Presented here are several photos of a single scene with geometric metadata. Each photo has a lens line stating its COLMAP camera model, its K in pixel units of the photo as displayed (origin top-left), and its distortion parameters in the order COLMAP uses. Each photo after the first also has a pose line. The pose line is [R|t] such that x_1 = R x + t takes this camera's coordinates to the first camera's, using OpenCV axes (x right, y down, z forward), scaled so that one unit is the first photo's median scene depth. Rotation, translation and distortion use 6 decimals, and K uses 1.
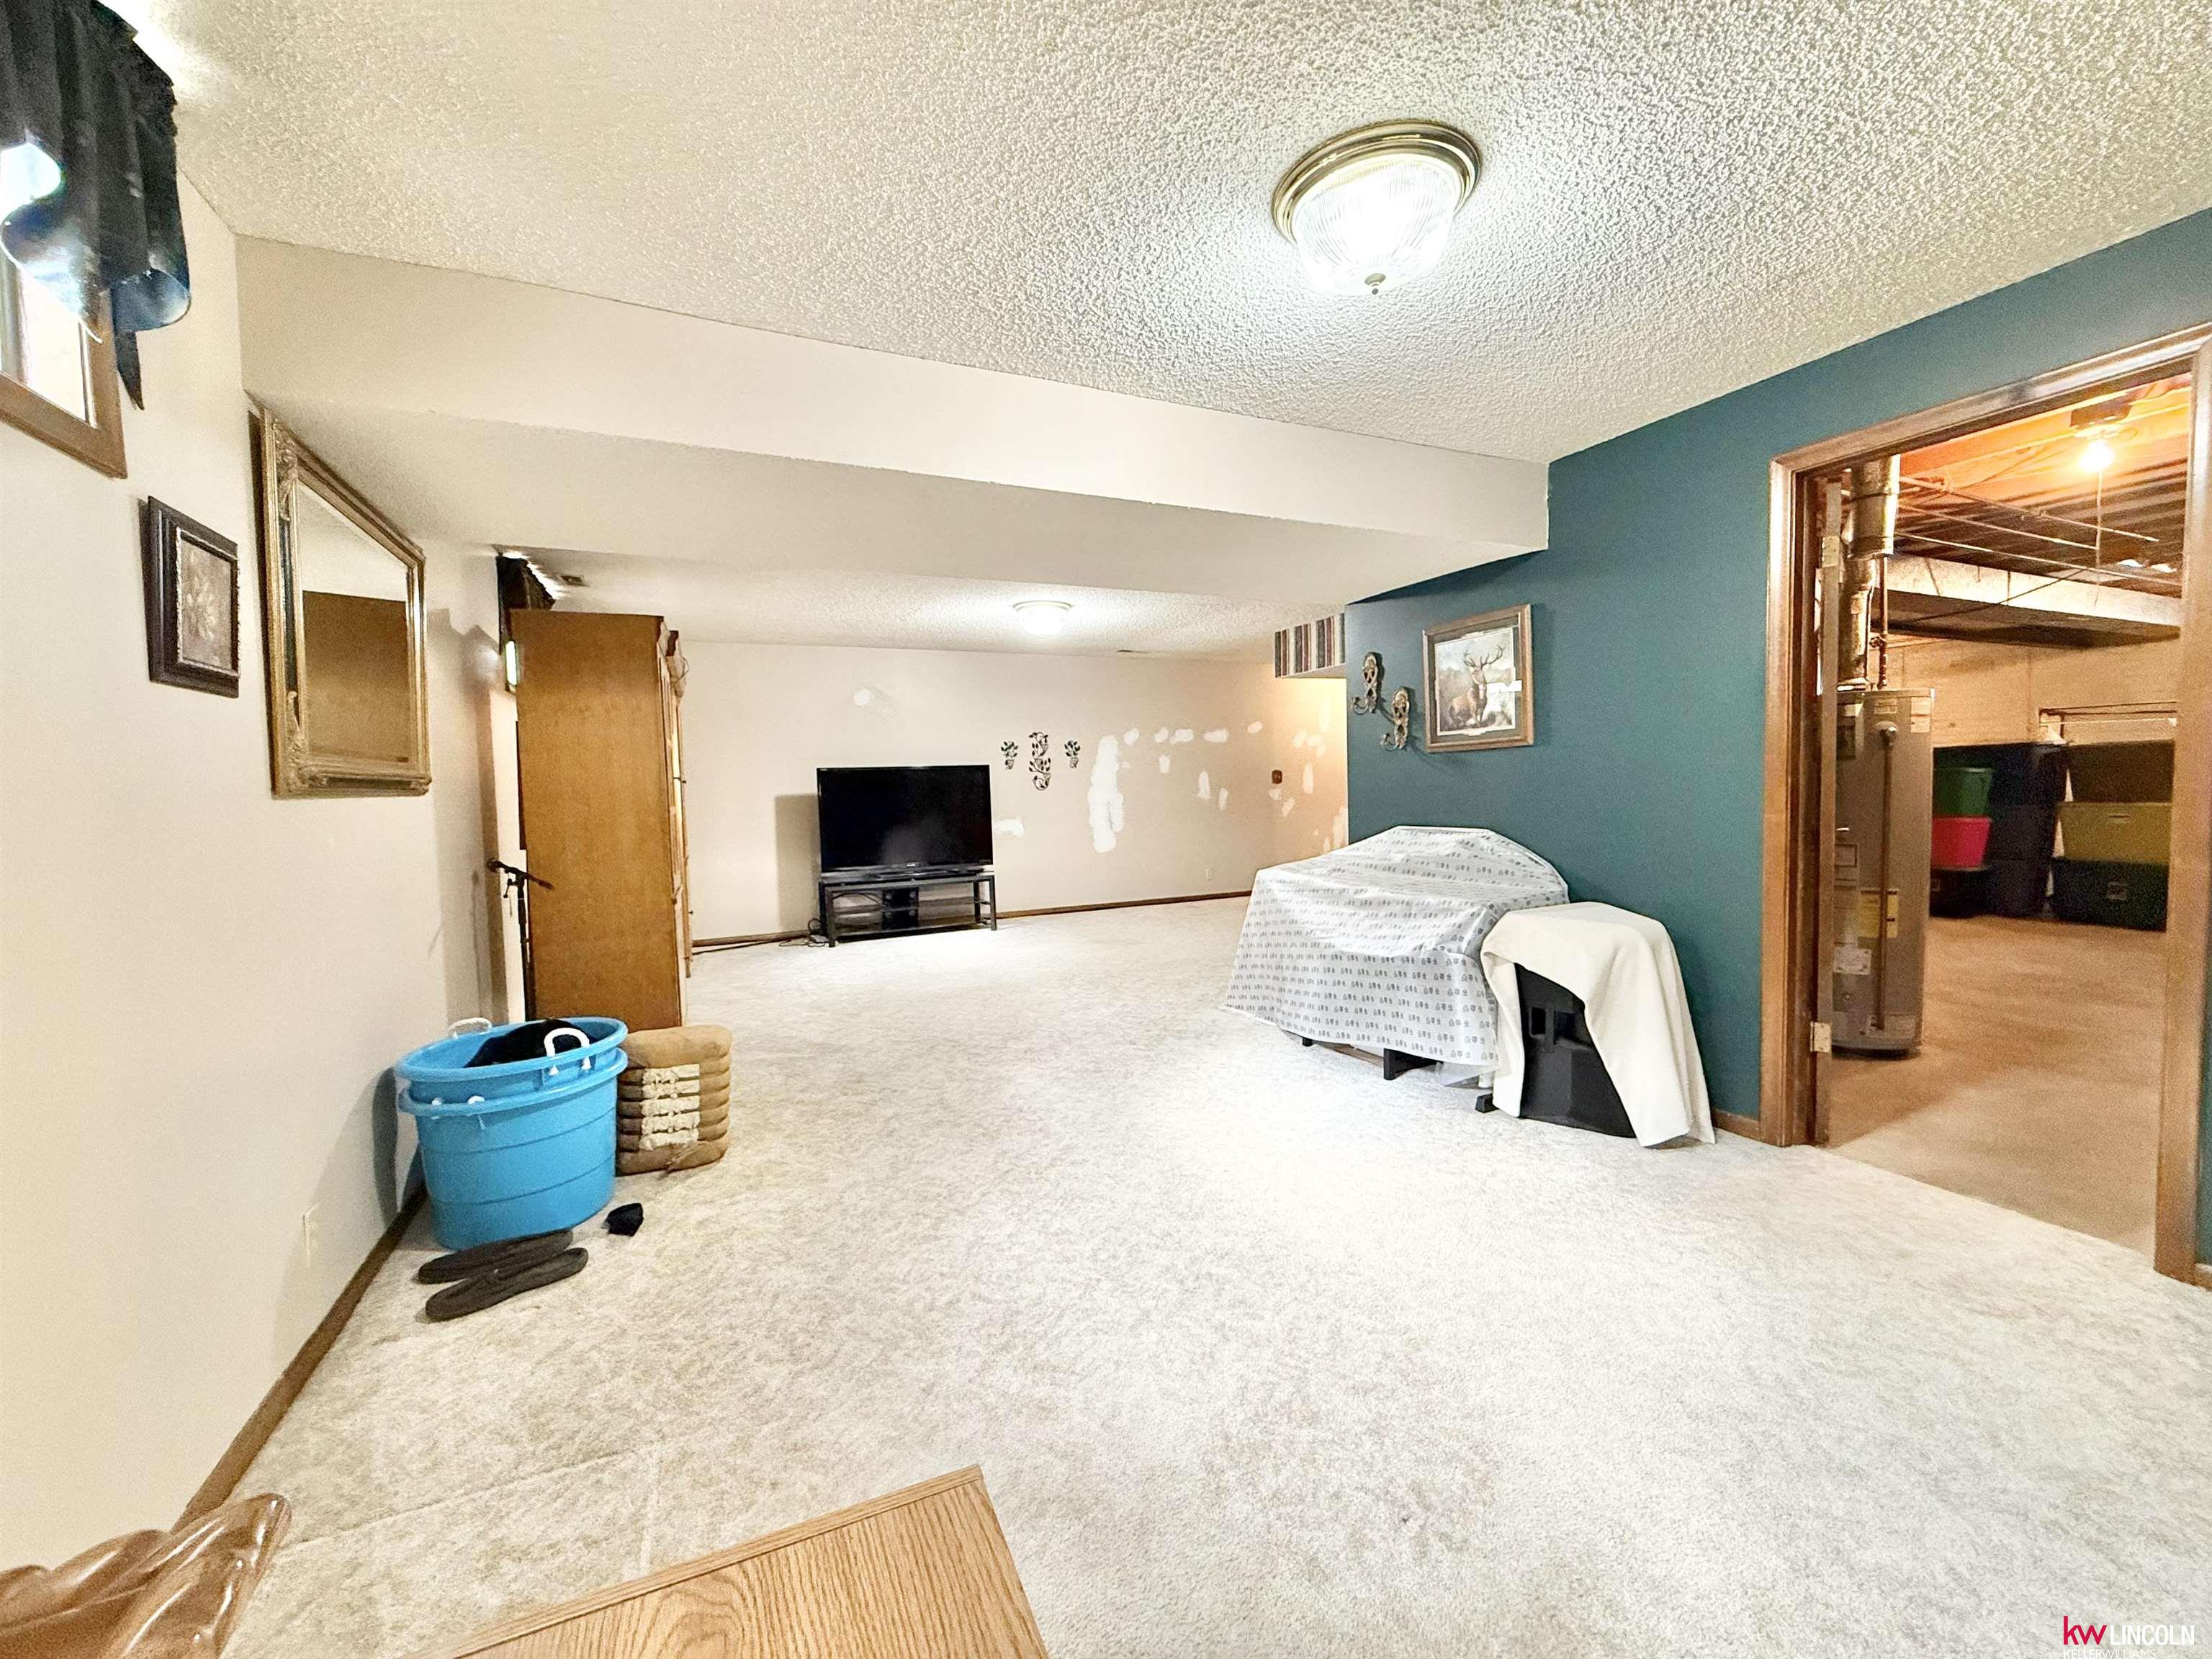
lens RADIAL K [[880.5, 0, 1104.8], [0, 880.5, 825.9], [0, 0, 1]] dist [-0.000978, 0.000264]
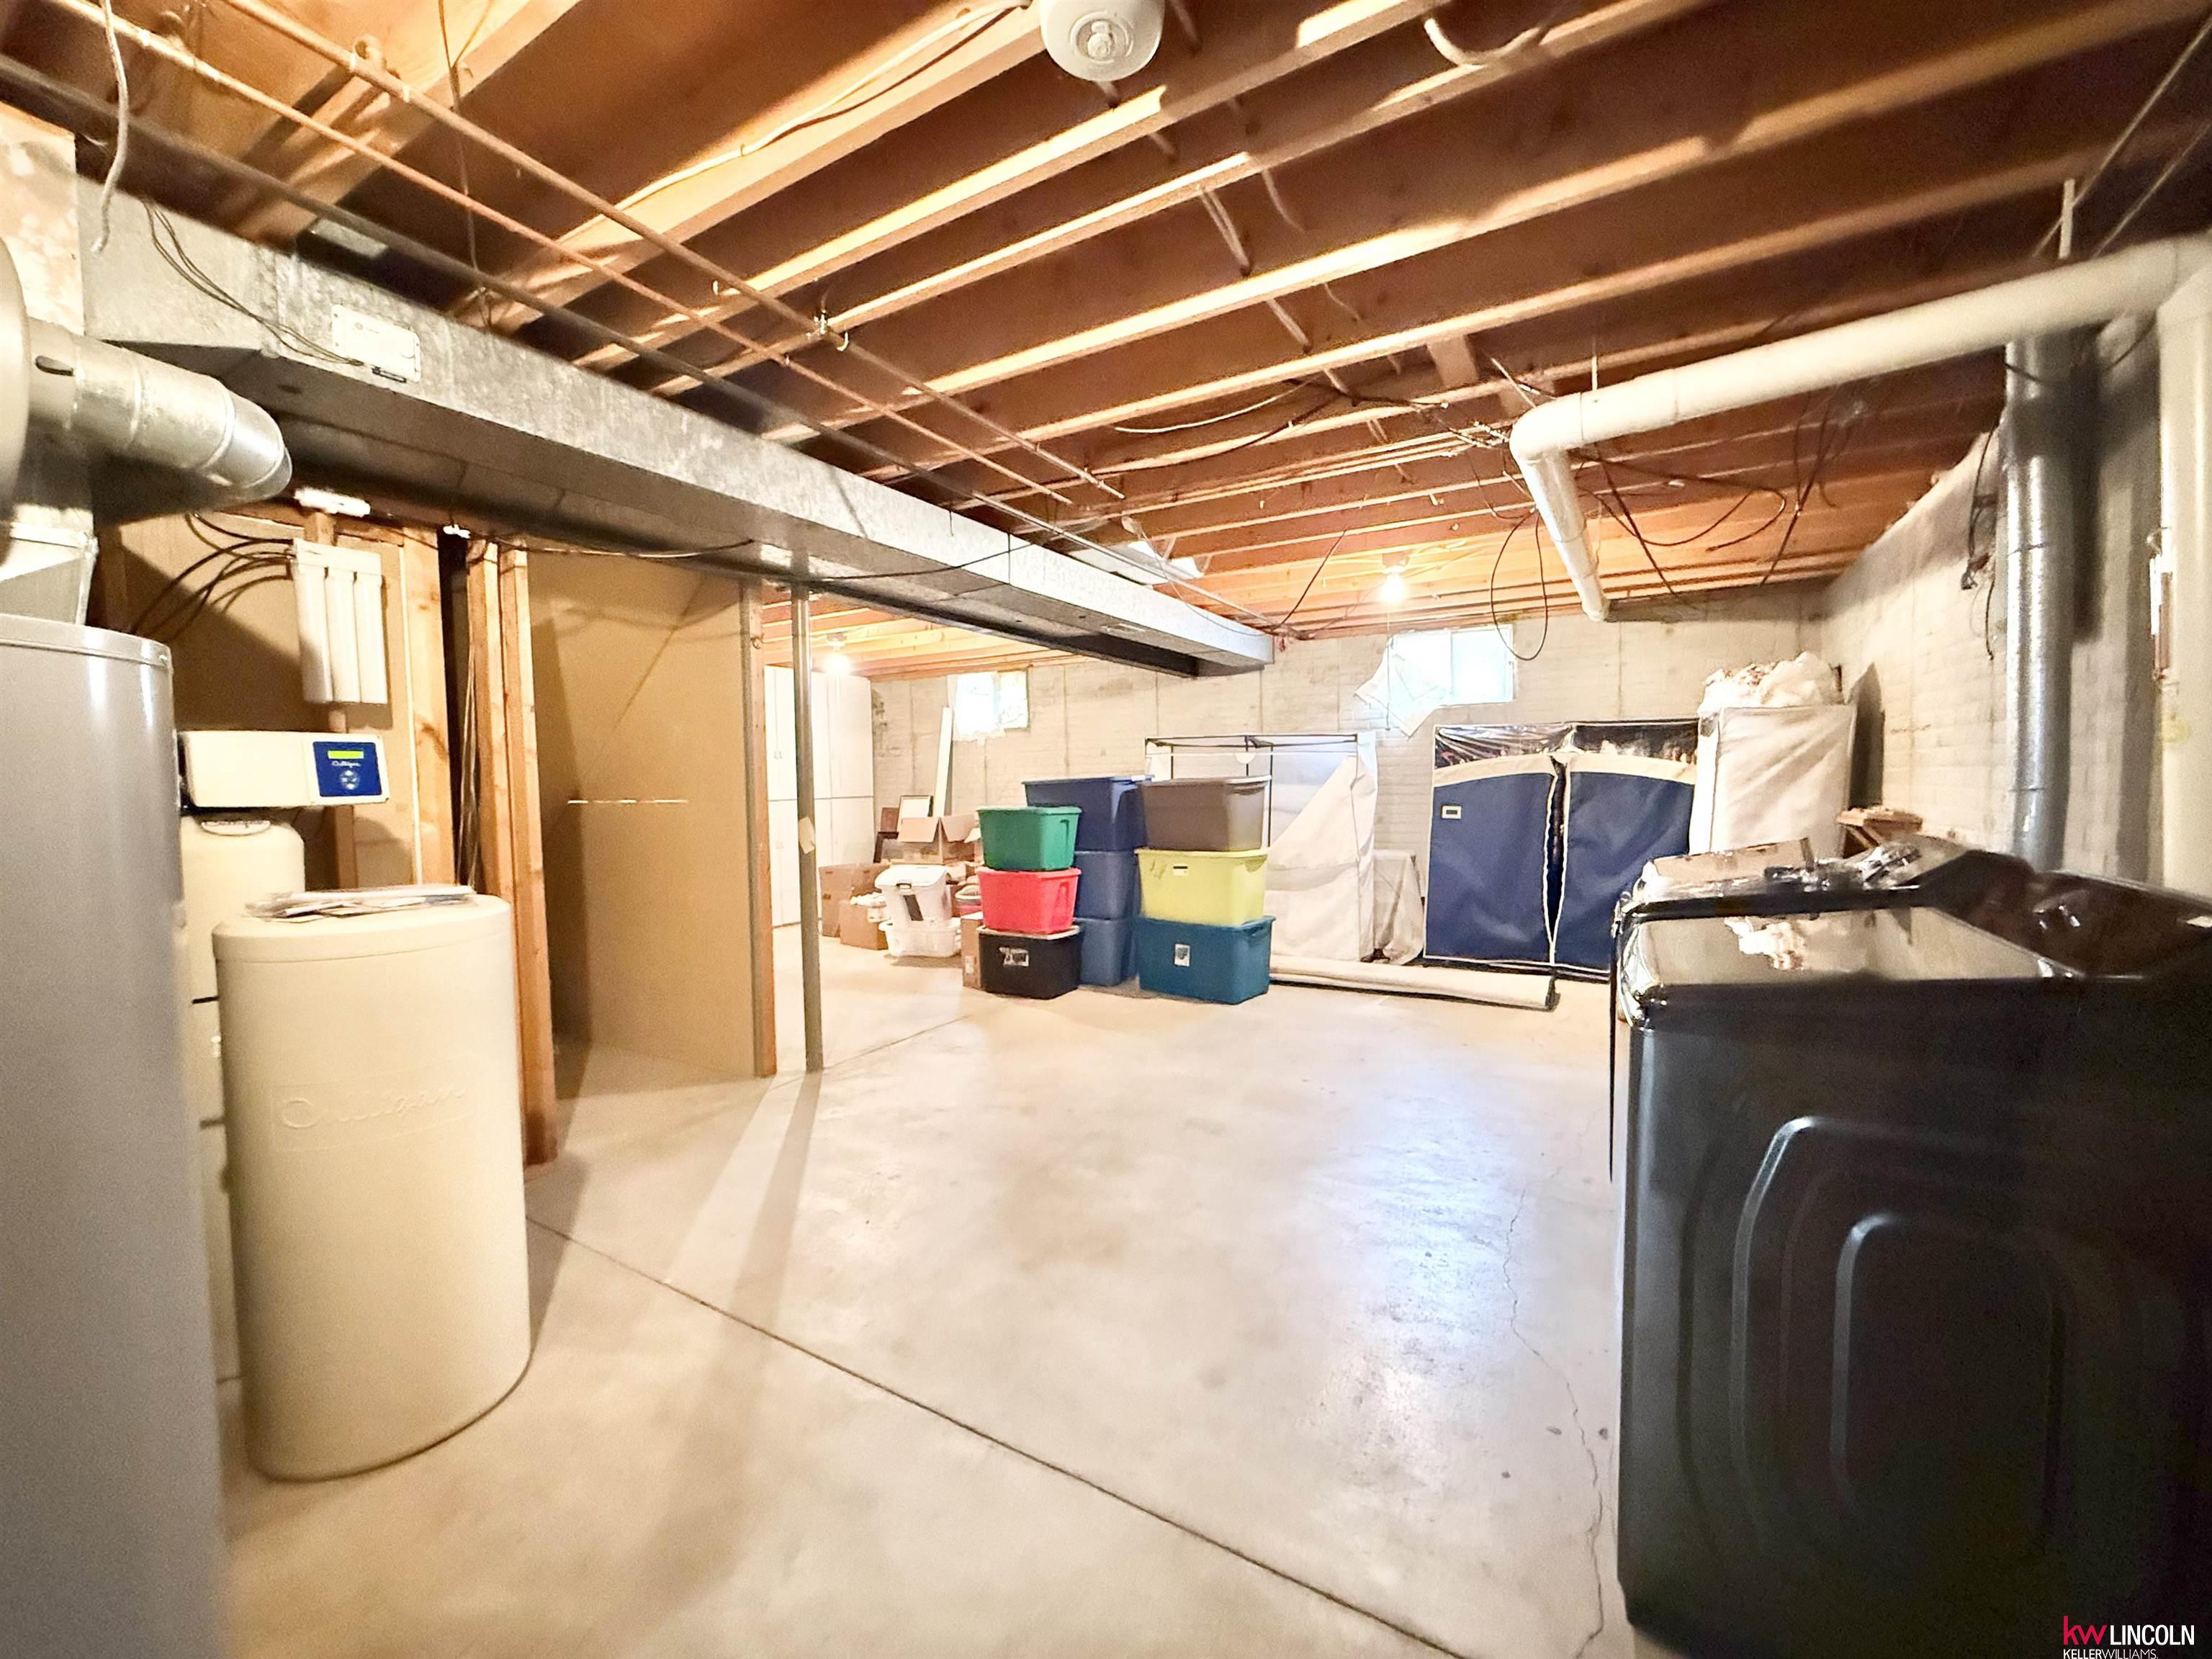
lens RADIAL K [[880.5, 0, 1104.8], [0, 880.5, 825.9], [0, 0, 1]] dist [-0.000978, 0.000264]
pose [[0.824356, -0.015981, 0.565846, 0.582693], [0.024040, 0.999688, -0.006789, -0.043756], [-0.565561, 0.019200, 0.824483, 0.324802]]
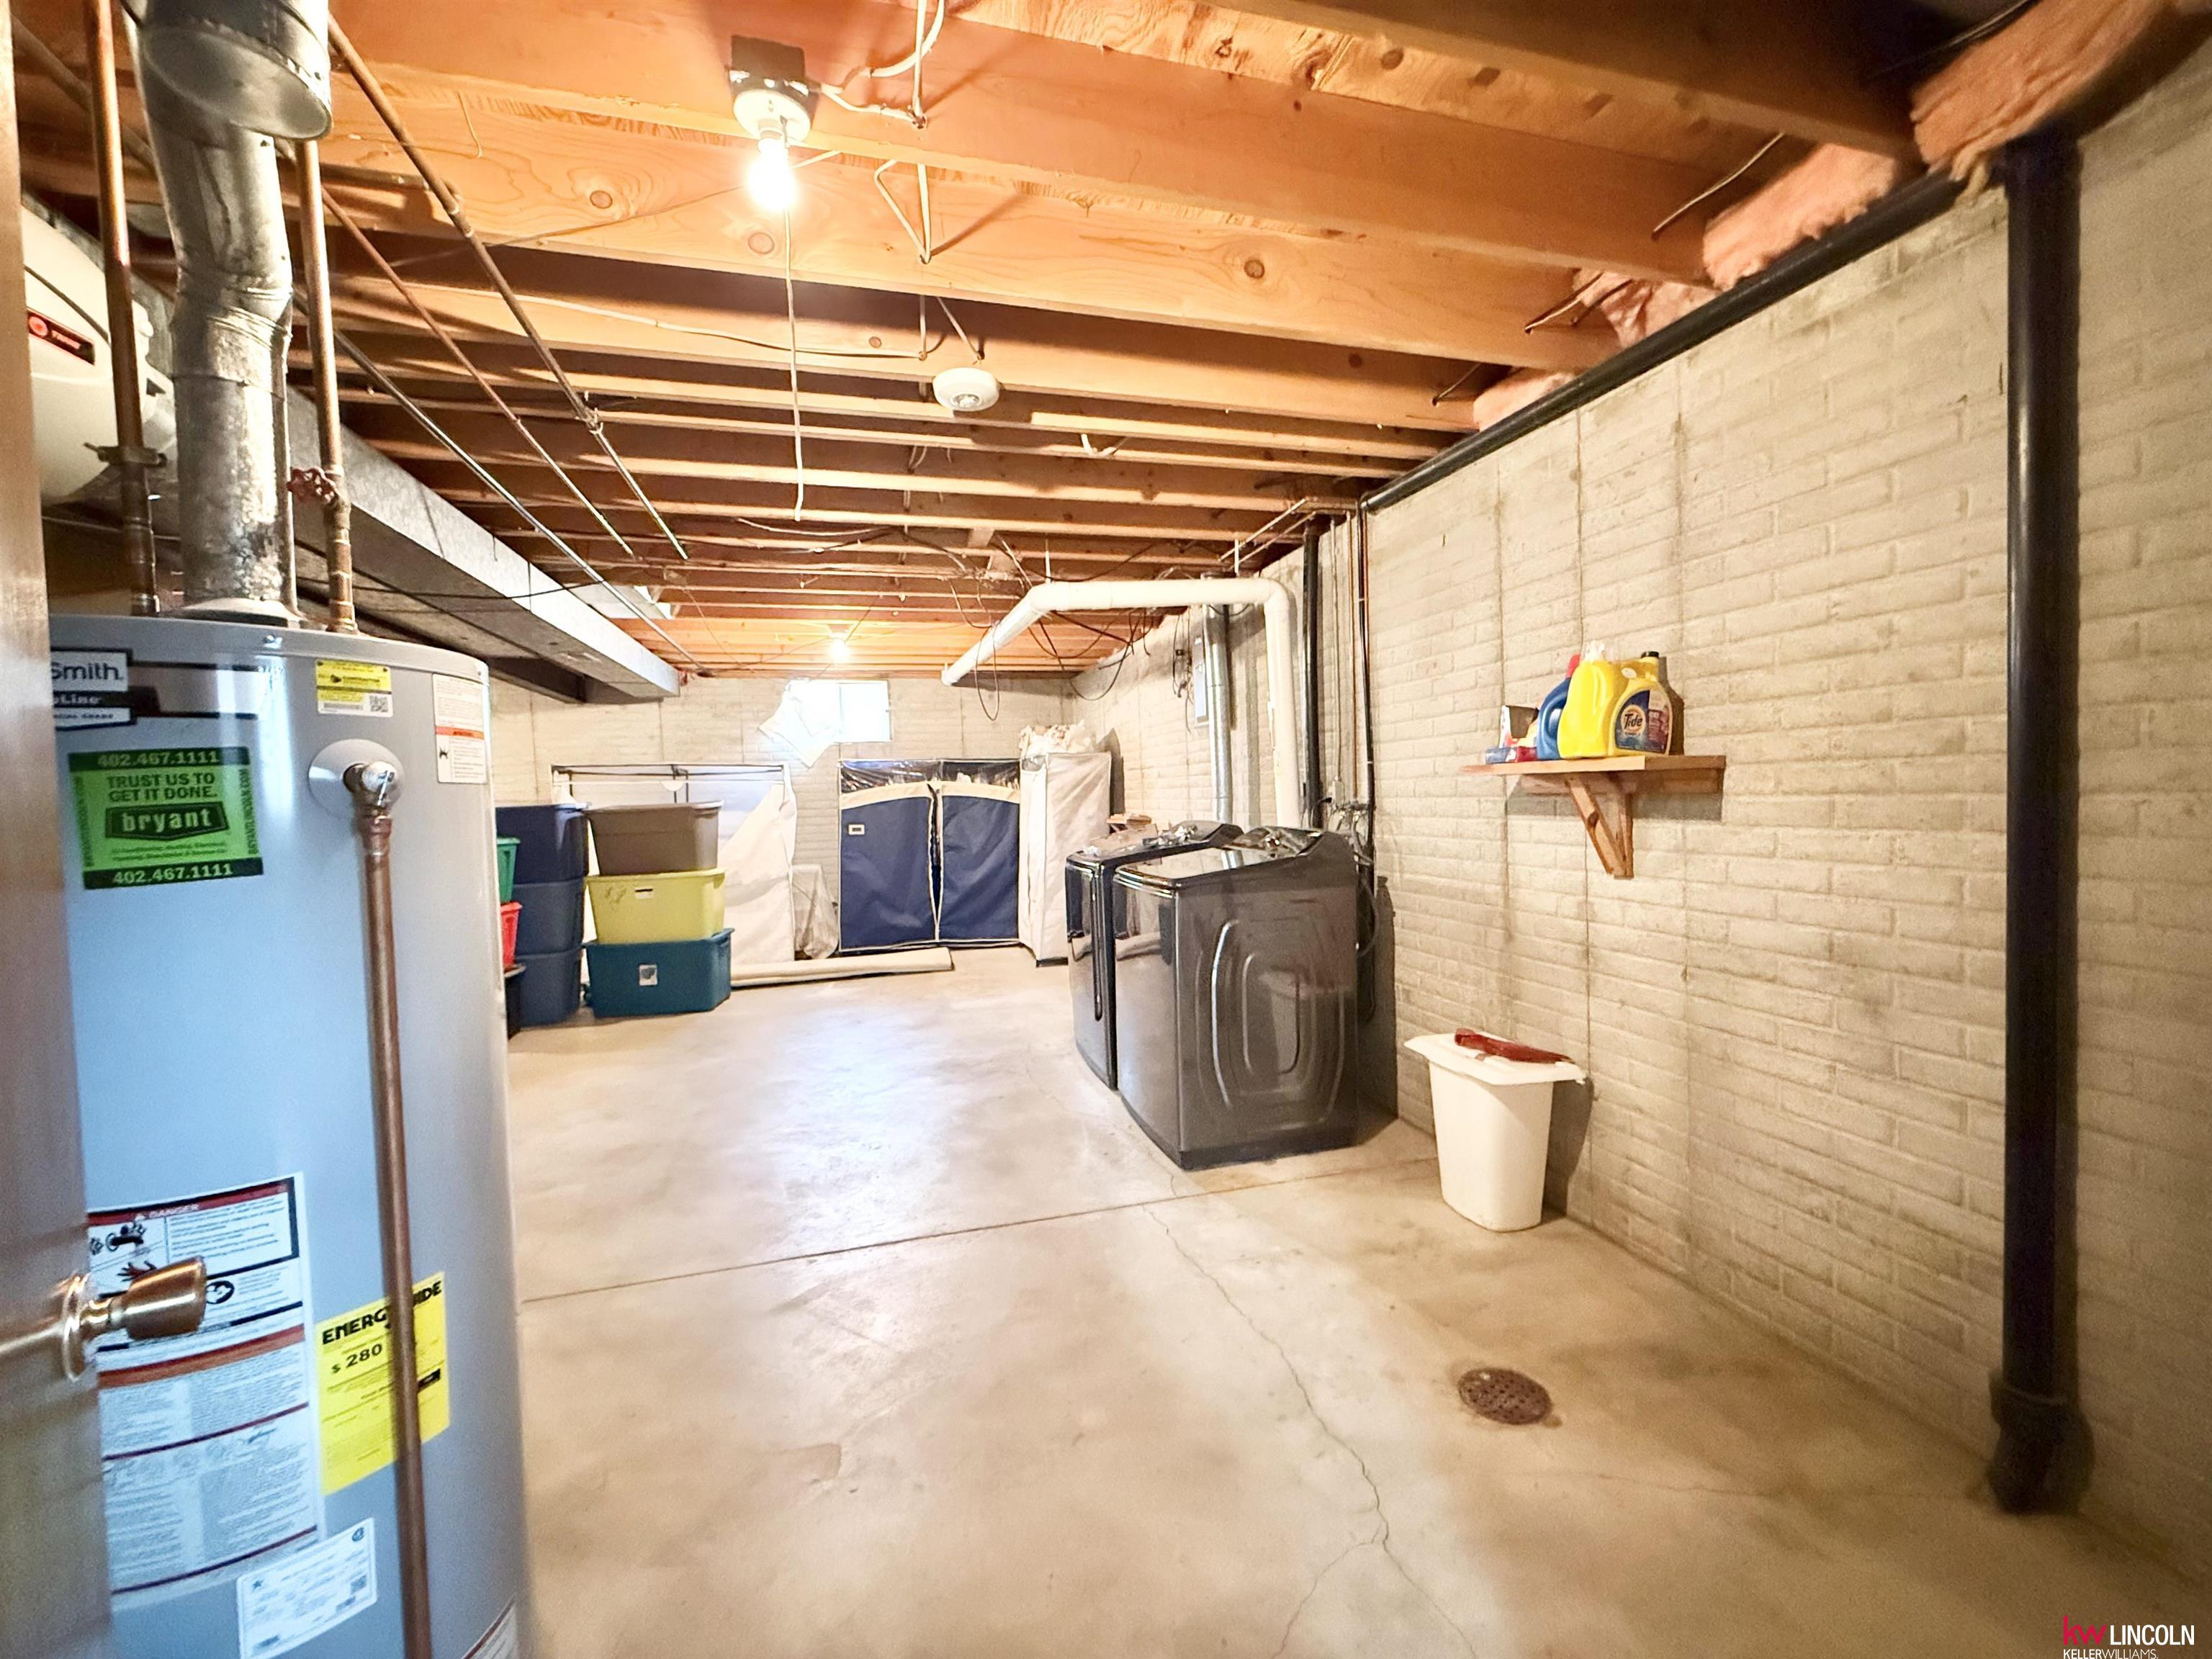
lens RADIAL K [[880.5, 0, 1104.8], [0, 880.5, 825.9], [0, 0, 1]] dist [-0.000978, 0.000264]
pose [[0.158656, -0.015806, 0.987207, 0.341538], [0.080421, 0.996756, 0.003034, -0.038151], [-0.984053, 0.078911, 0.159412, 0.381100]]
